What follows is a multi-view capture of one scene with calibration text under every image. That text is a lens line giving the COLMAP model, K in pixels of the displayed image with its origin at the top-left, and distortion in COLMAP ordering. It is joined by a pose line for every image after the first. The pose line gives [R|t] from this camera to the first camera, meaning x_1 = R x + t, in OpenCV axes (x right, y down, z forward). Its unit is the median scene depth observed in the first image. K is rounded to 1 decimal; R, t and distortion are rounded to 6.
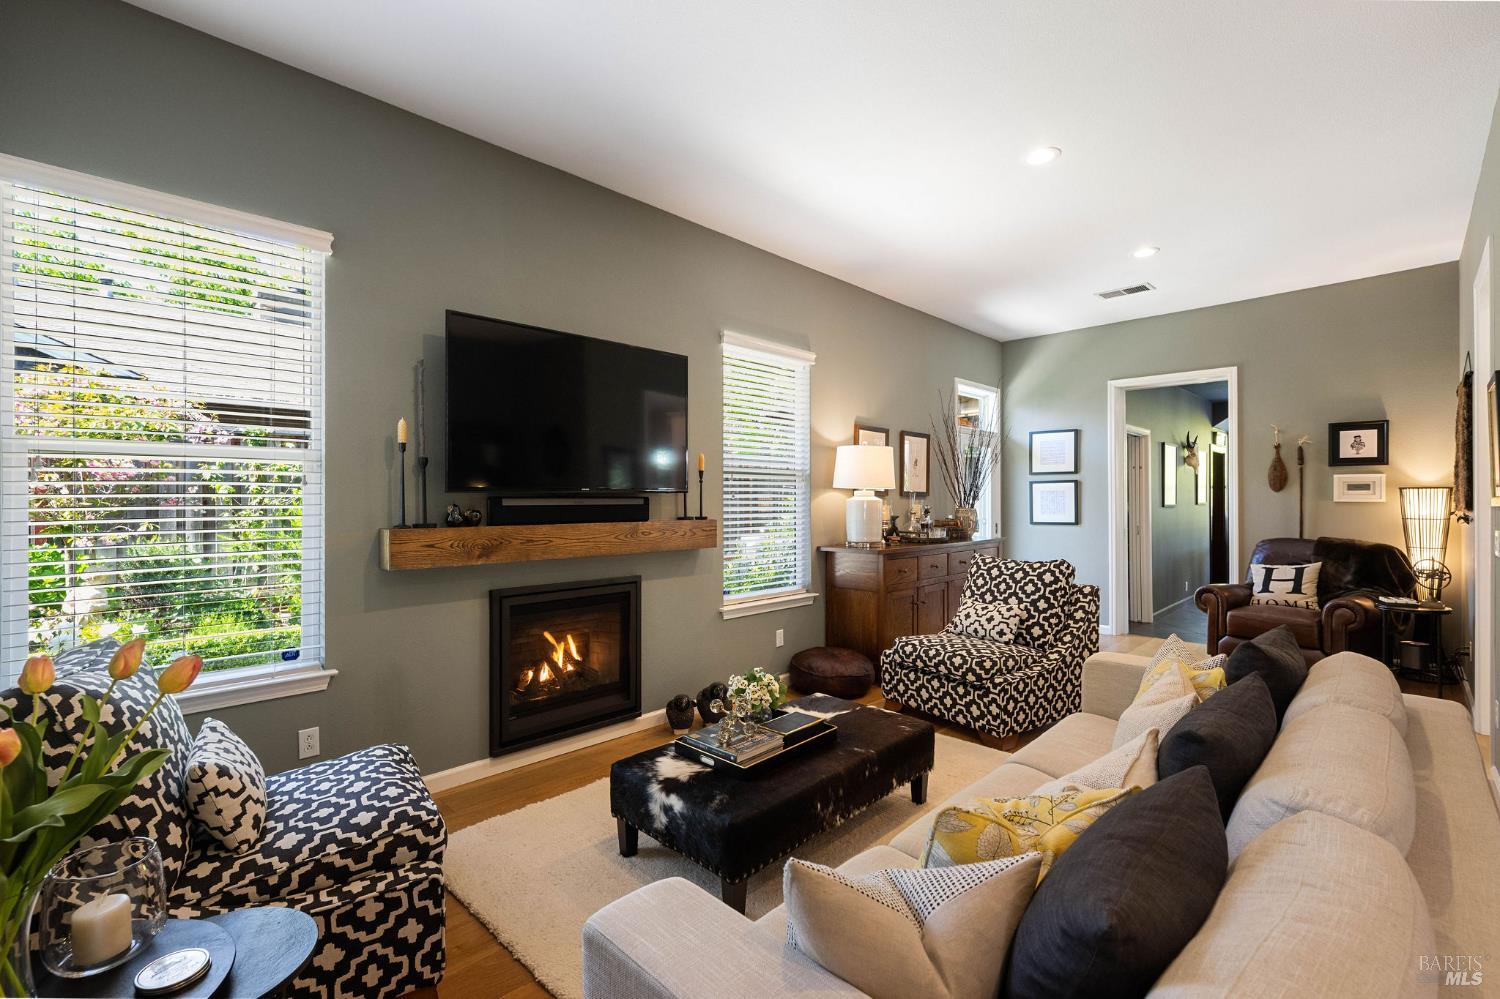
lens RADIAL K [[651.2, 0, 746.7], [0, 651.2, 496.4], [0, 0, 1]] dist [0.001234, -0.002189]
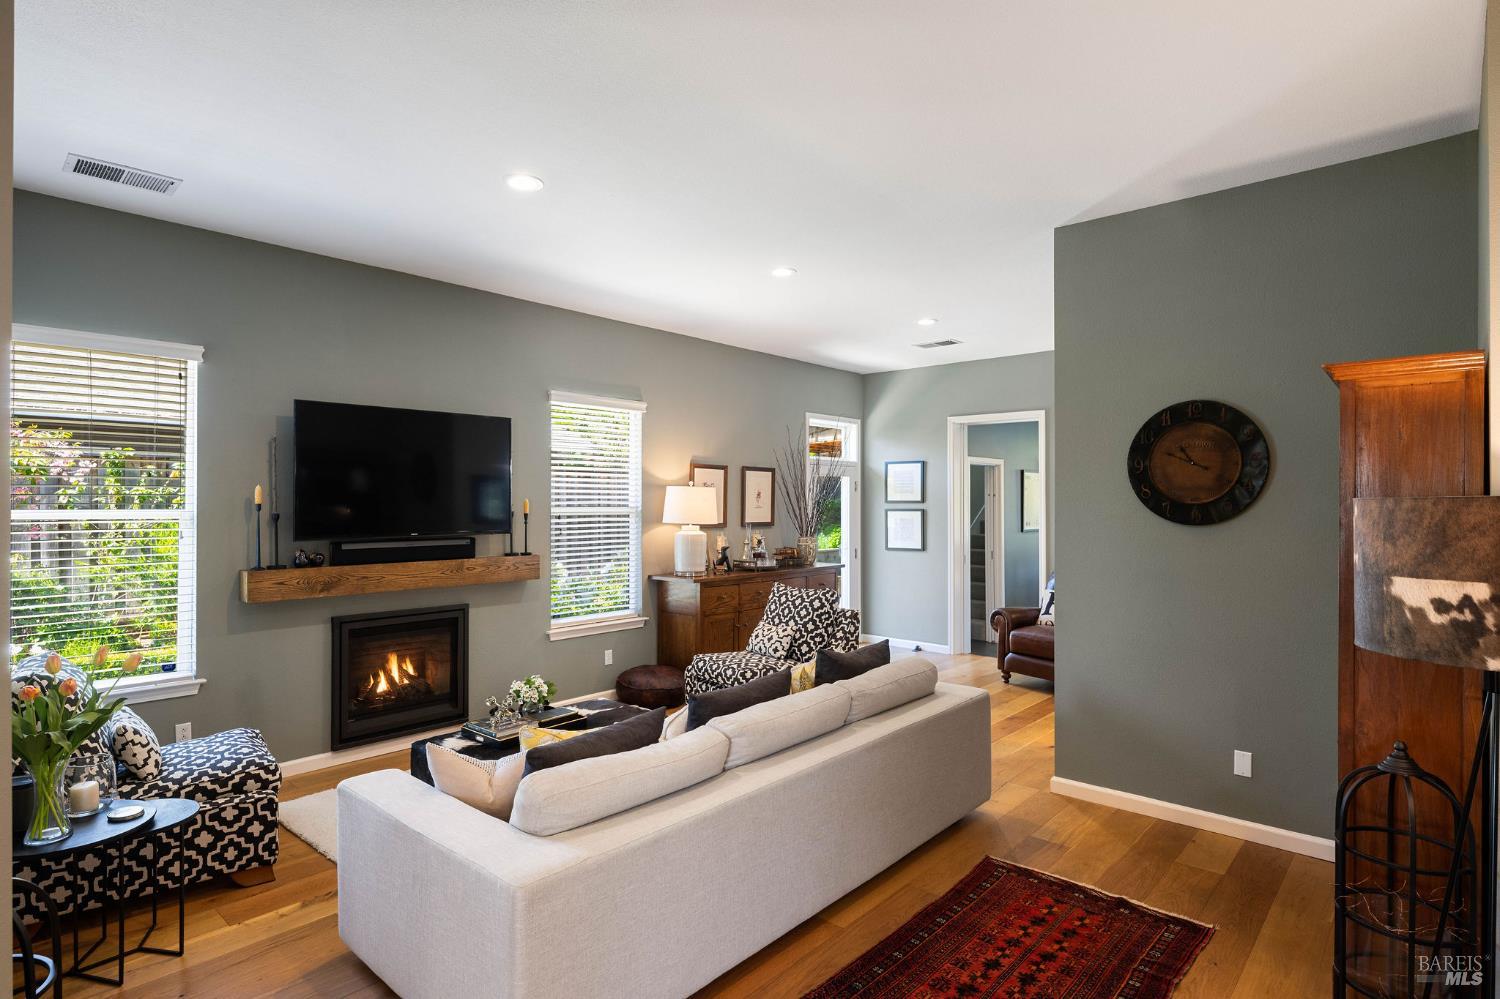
lens RADIAL K [[771.6, 0, 744.2], [0, 771.6, 498.8], [0, 0, 1]] dist [-0.003477, -0.000876]
pose [[0.998328, 0.003436, 0.057695, 0.249450], [-0.003313, 0.999992, -0.002241, -0.066222], [-0.057702, 0.002046, 0.998332, -0.420258]]
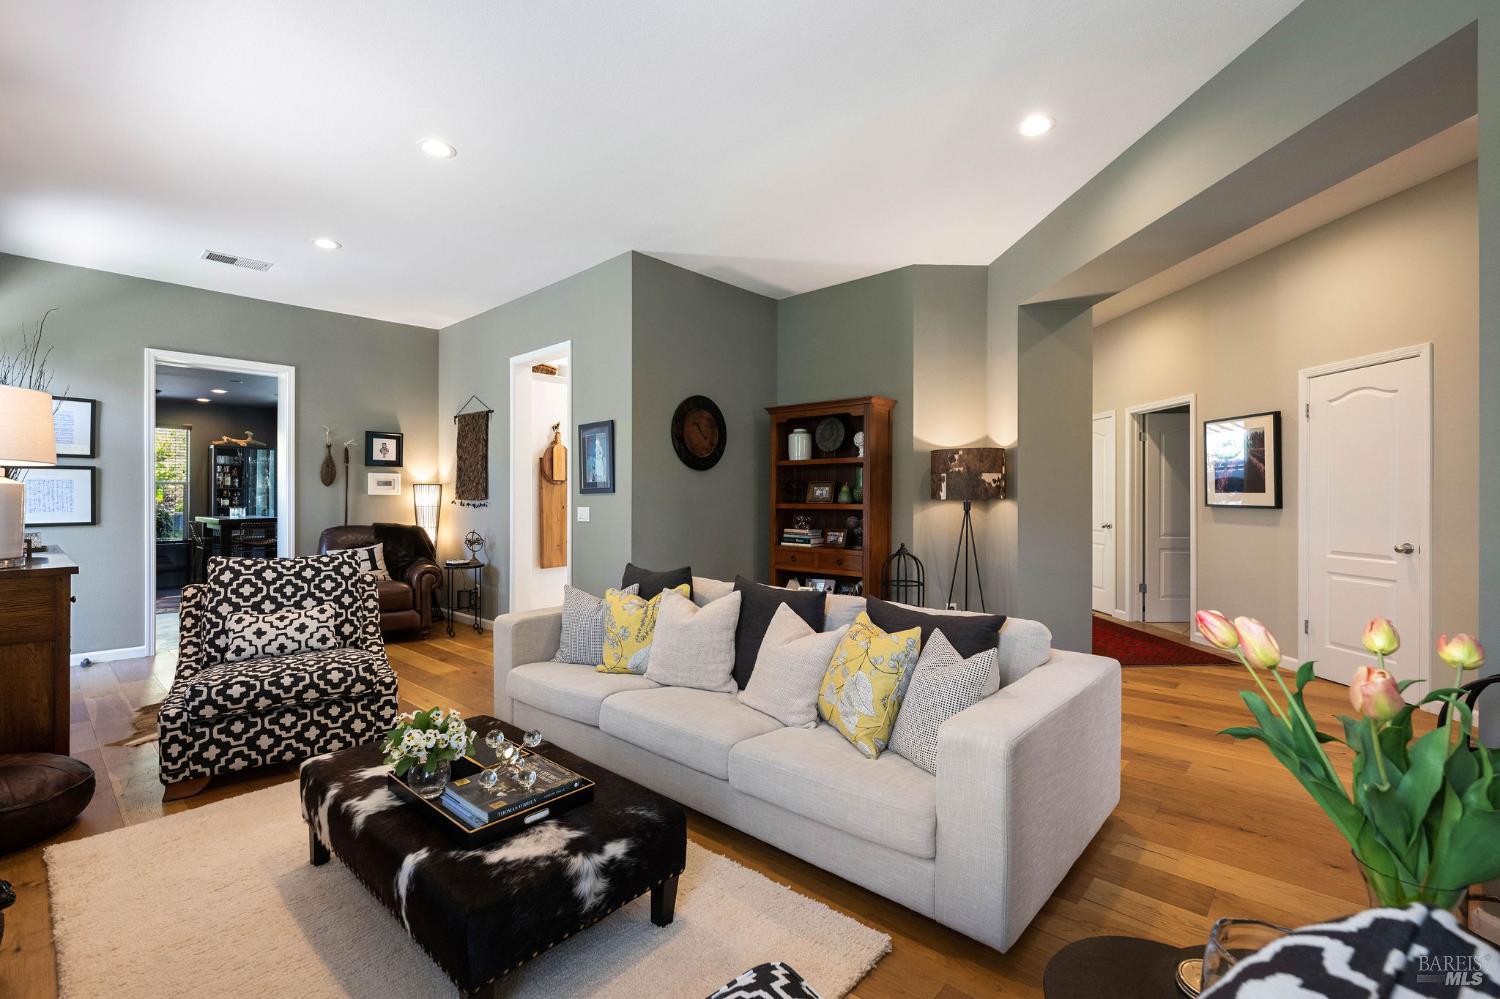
lens RADIAL K [[654.5, 0, 740.4], [0, 654.5, 497.8], [0, 0, 1]] dist [-0.014039, -0.000198]
pose [[-0.046496, 0.003073, 0.998914, -0.500939], [-0.000229, 0.999995, -0.003087, 0.023896], [-0.998918, -0.000372, -0.046495, 0.485175]]
